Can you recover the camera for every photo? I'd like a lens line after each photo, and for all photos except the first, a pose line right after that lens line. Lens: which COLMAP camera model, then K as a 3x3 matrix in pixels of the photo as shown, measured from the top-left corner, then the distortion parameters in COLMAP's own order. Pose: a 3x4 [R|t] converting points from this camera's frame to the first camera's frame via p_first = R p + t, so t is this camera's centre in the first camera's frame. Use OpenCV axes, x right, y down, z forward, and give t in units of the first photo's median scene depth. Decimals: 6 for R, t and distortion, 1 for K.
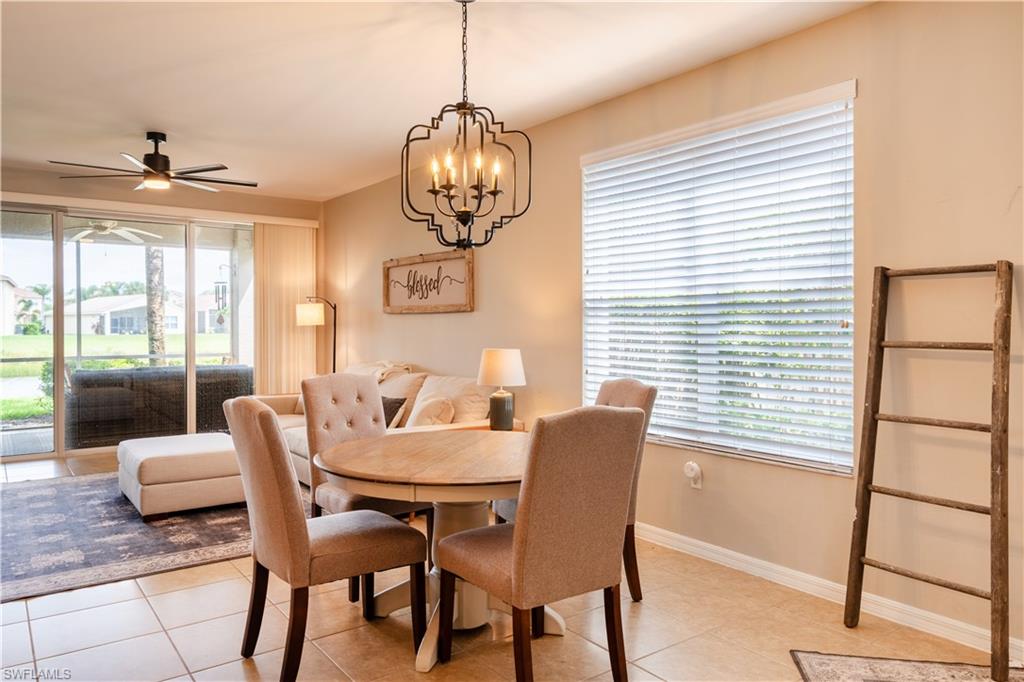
lens RADIAL K [[722.8, 0, 502.6], [0, 722.8, 326.9], [0, 0, 1]] dist [0.019377, 0.000630]
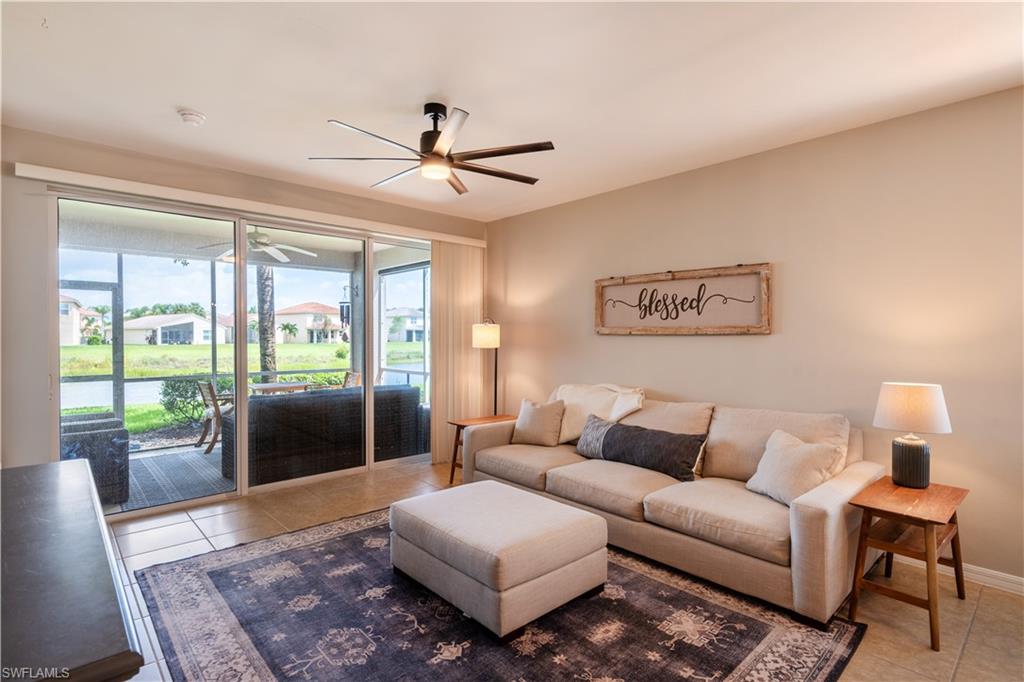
lens RADIAL K [[511.4, 0, 510.2], [0, 511.4, 337.7], [0, 0, 1]] dist [-0.002164, 0.002211]
pose [[0.993132, 0.001297, 0.116996, -0.323892], [-0.001126, 0.999998, -0.001531, -0.011814], [-0.116997, 0.001389, 0.993131, 0.312648]]
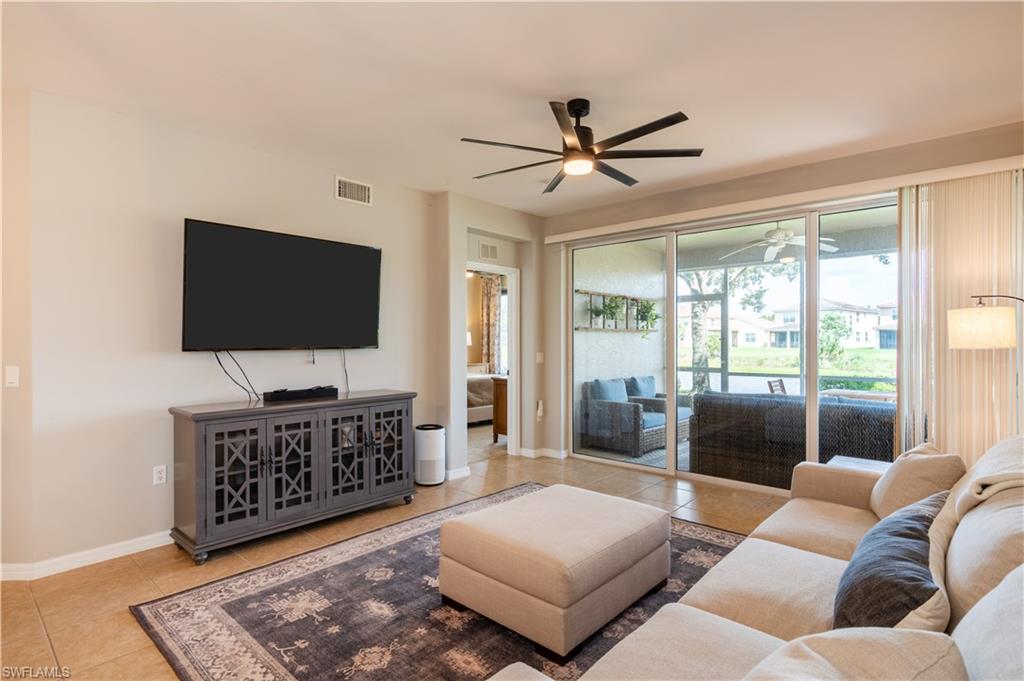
lens RADIAL K [[511.4, 0, 510.5], [0, 511.4, 343.2], [0, 0, 1]] dist [-0.002164, 0.002211]
pose [[0.209246, 0.005878, -0.977845, 0.032808], [-0.003370, 0.999980, 0.005290, -0.006576], [0.977857, 0.002188, 0.209262, 0.572281]]
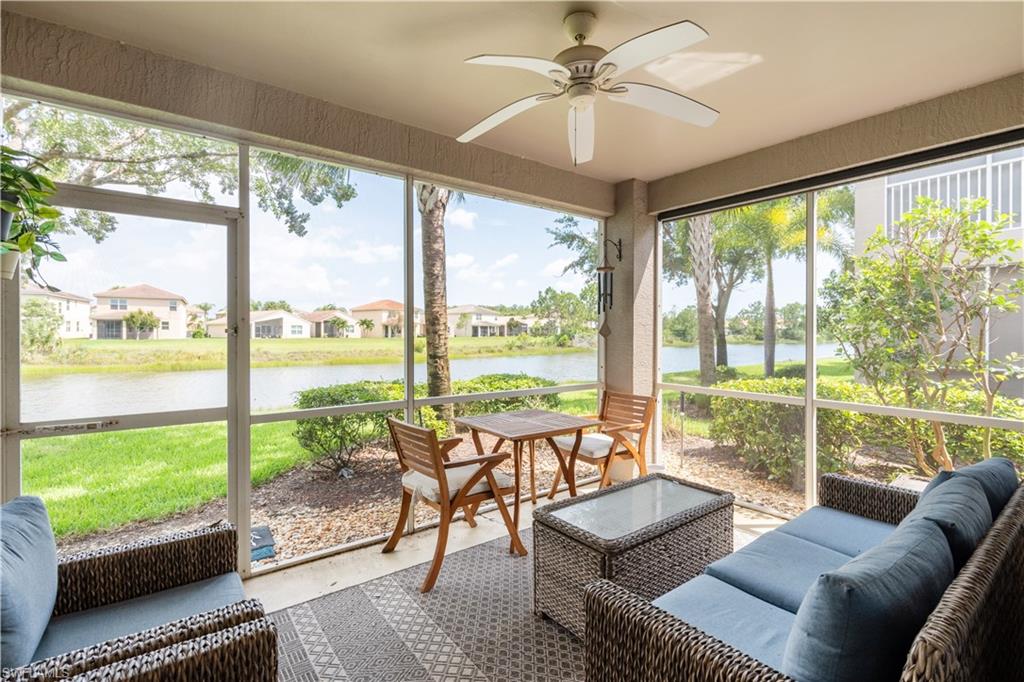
lens RADIAL K [[462.5, 0, 513.9], [0, 462.5, 336.4], [0, 0, 1]] dist [-0.008270, -0.000130]
pose [[0.999376, 0.005404, 0.034899, -0.642682], [-0.005591, 0.999970, 0.005271, -0.008693], [-0.034869, -0.005463, 0.999377, 0.822389]]
